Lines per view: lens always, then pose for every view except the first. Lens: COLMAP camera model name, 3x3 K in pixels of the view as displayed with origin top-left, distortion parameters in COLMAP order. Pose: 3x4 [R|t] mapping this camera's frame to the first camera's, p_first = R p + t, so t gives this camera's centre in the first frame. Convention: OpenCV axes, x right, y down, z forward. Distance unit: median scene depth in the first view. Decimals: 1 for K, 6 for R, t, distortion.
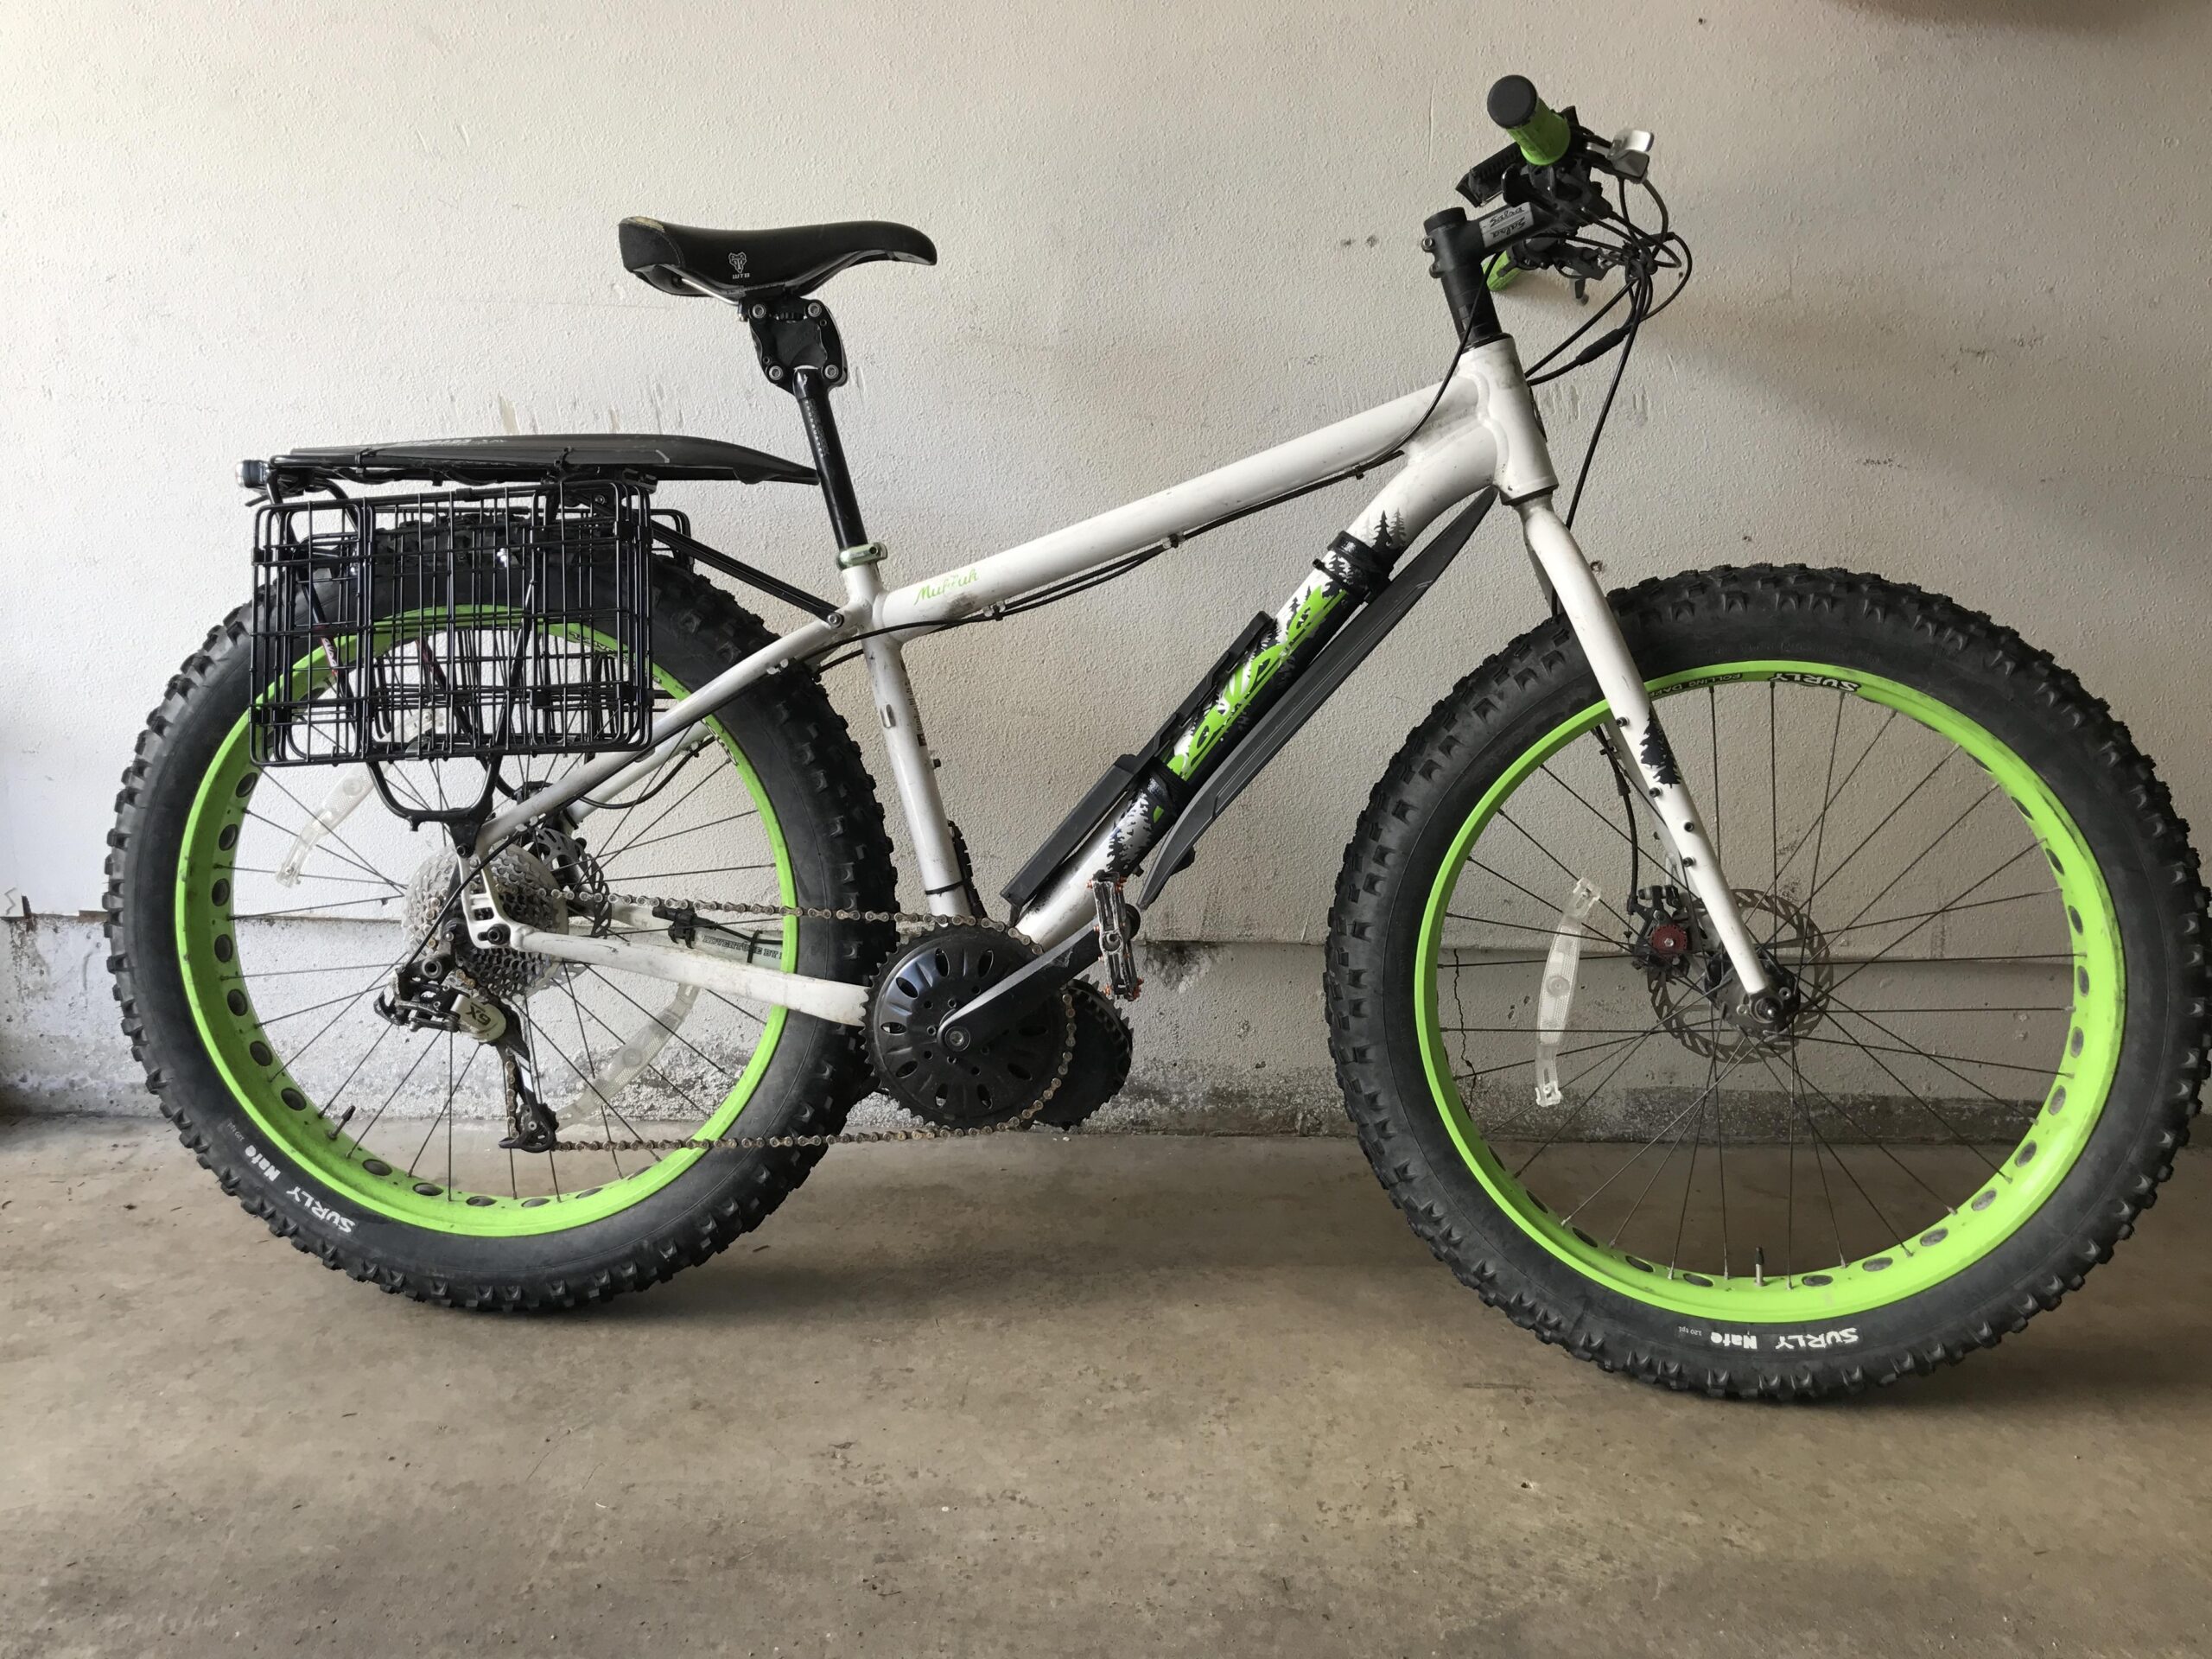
lens RADIAL K [[1770.4, 0, 1108.9], [0, 1770.4, 826.1], [0, 0, 1]] dist [-0.024256, 0.042763]
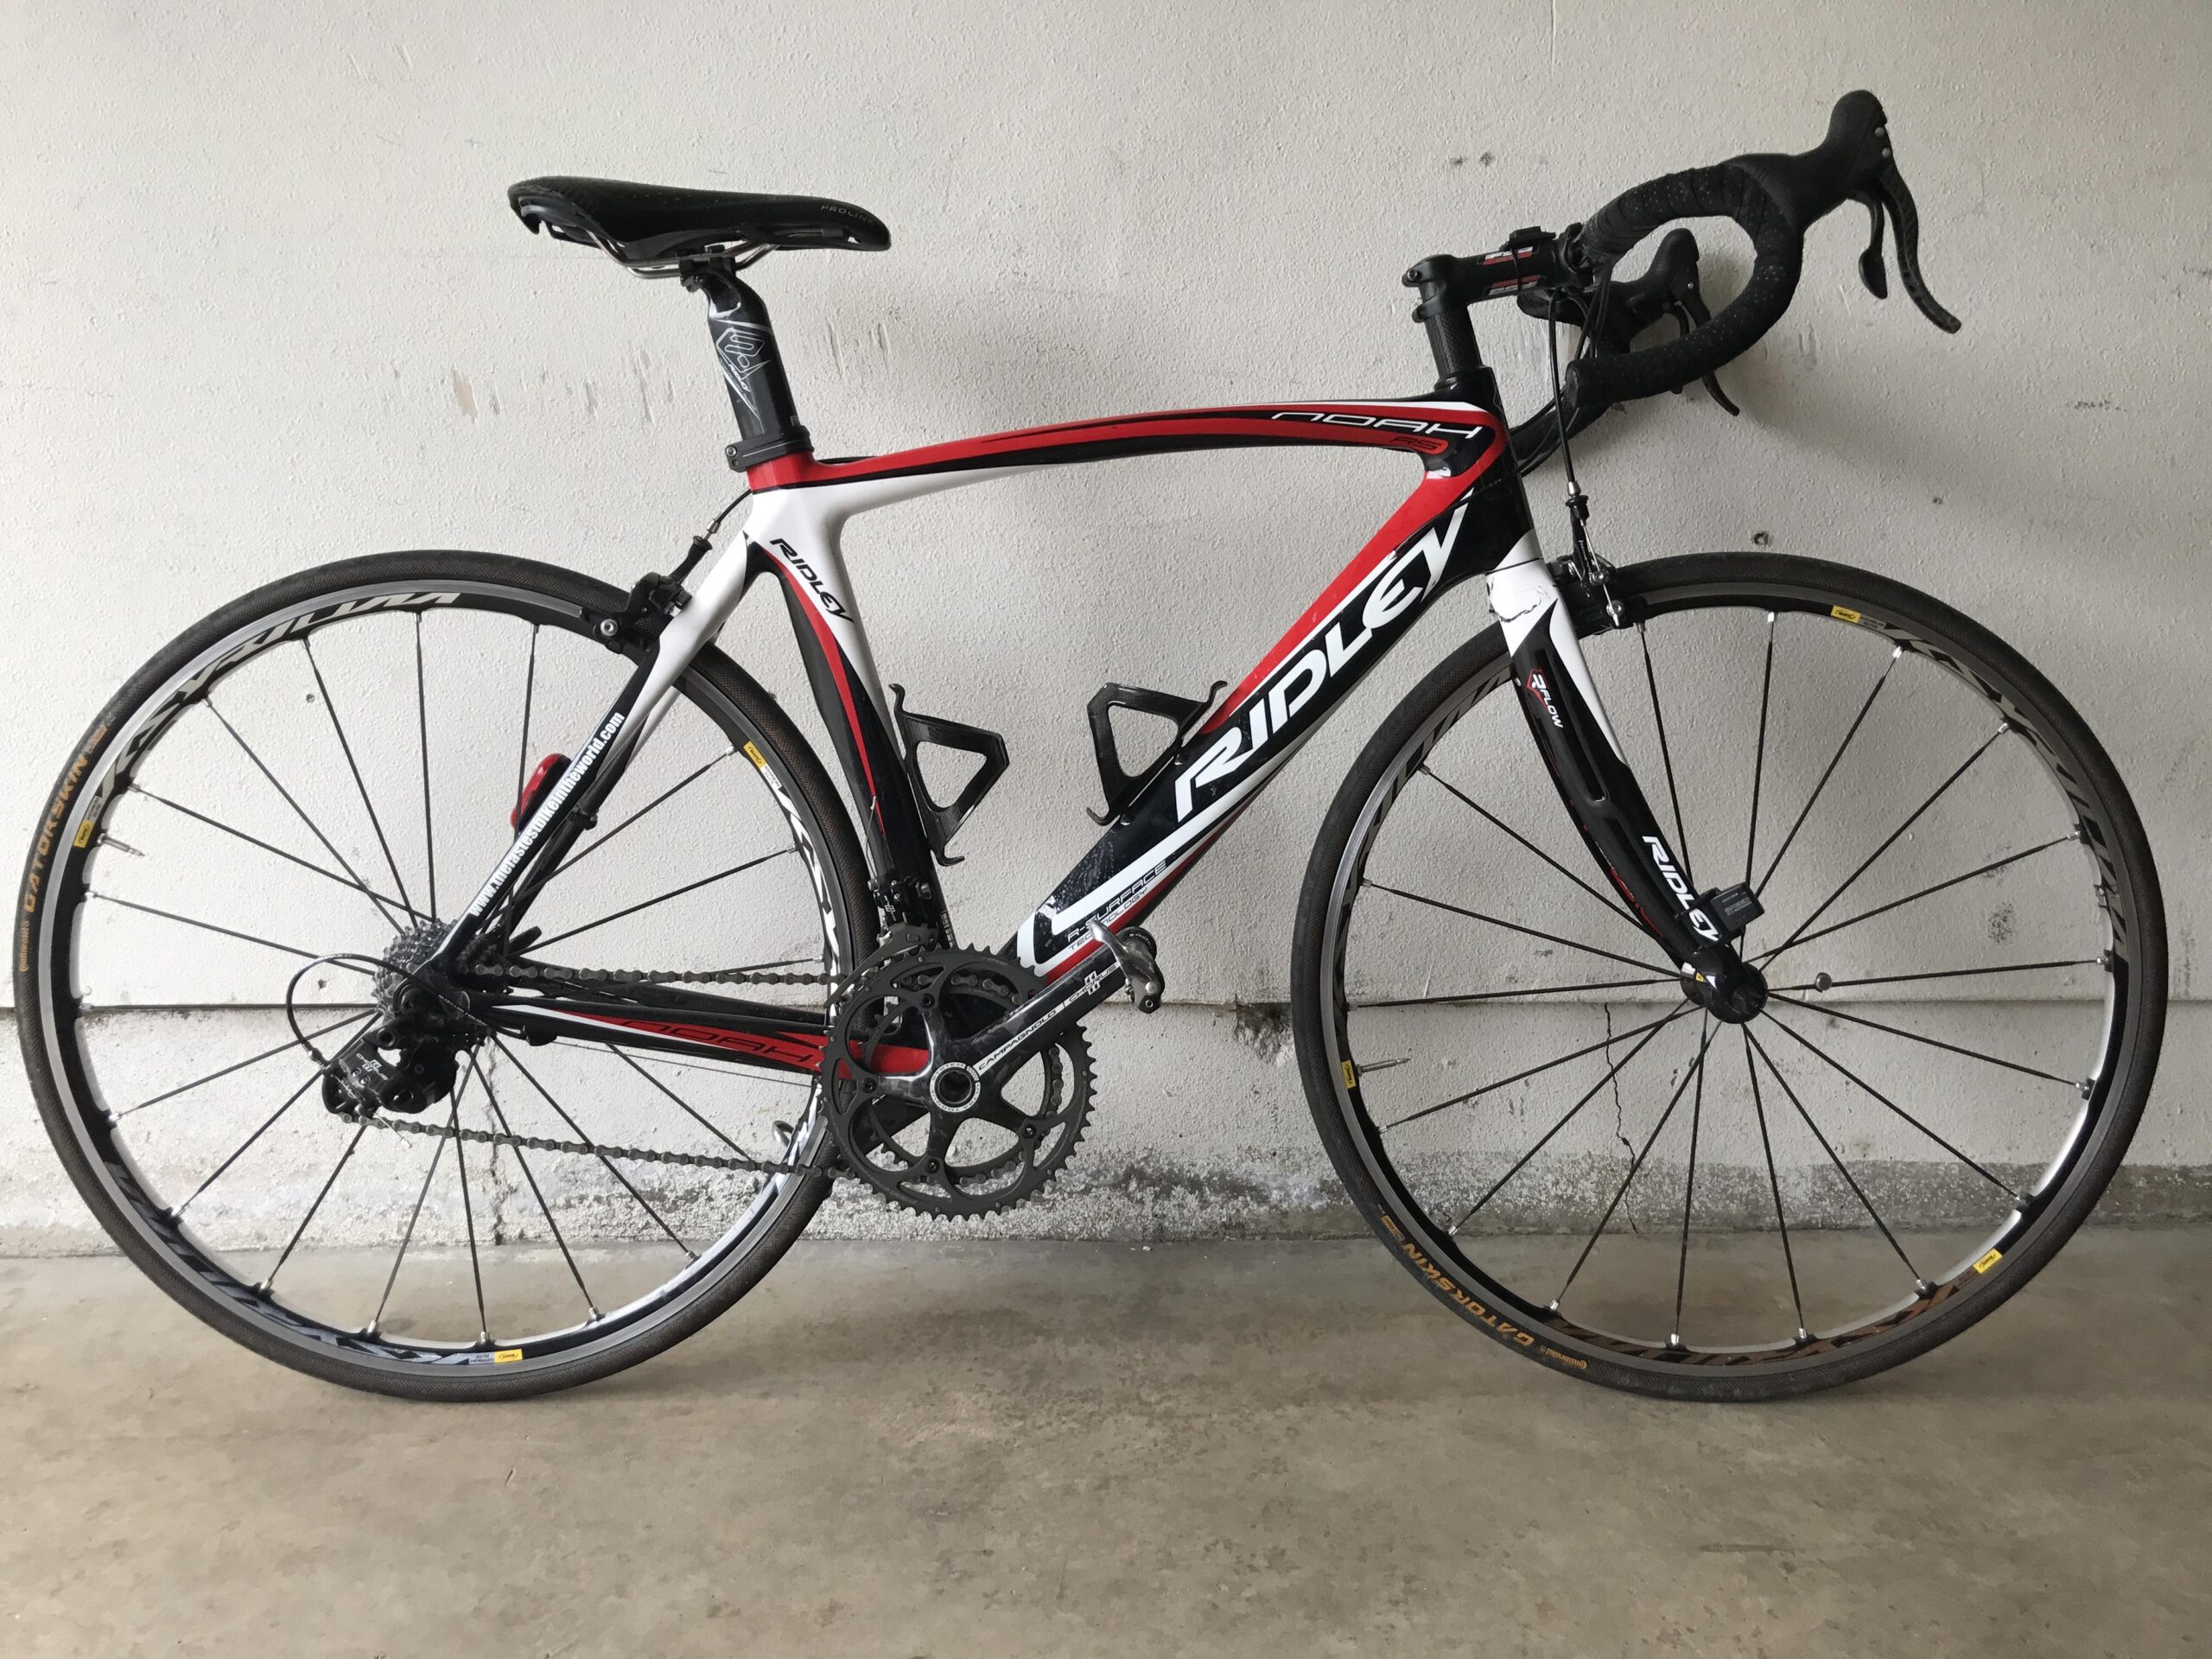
lens RADIAL K [[1770.4, 0, 1101.0], [0, 1770.4, 830.6], [0, 0, 1]] dist [-0.024256, 0.042763]
pose [[0.999519, -0.030427, 0.006071, -0.057600], [0.030739, 0.997703, -0.060358, 0.039427], [-0.004220, 0.060515, 0.998158, 0.203890]]
